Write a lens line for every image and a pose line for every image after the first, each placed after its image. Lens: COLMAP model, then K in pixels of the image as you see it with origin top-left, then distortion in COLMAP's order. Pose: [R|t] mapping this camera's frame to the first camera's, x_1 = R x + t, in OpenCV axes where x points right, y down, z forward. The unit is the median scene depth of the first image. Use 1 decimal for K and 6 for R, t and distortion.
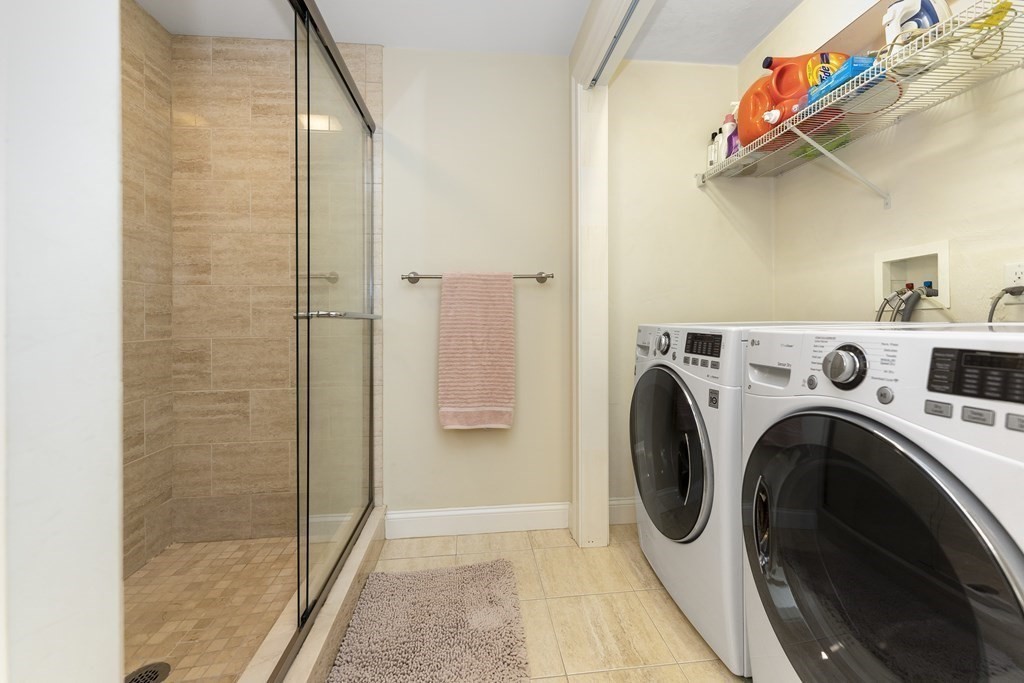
lens RADIAL K [[418.8, 0, 508.7], [0, 418.8, 316.8], [0, 0, 1]] dist [-0.000967, -0.000175]
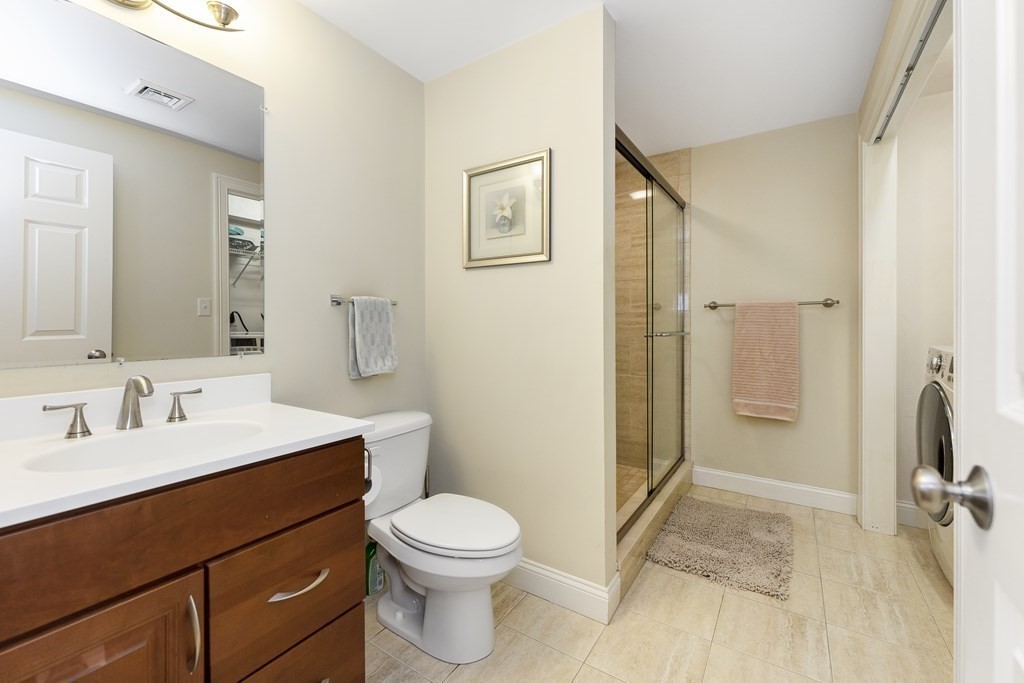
lens RADIAL K [[418.8, 0, 508.7], [0, 418.8, 316.8], [0, 0, 1]] dist [-0.000967, -0.000175]
pose [[0.776002, -0.000040, -0.630731, 0.135667], [-0.002894, 0.999989, -0.003623, -0.050753], [0.630724, 0.004637, 0.775993, -0.564865]]
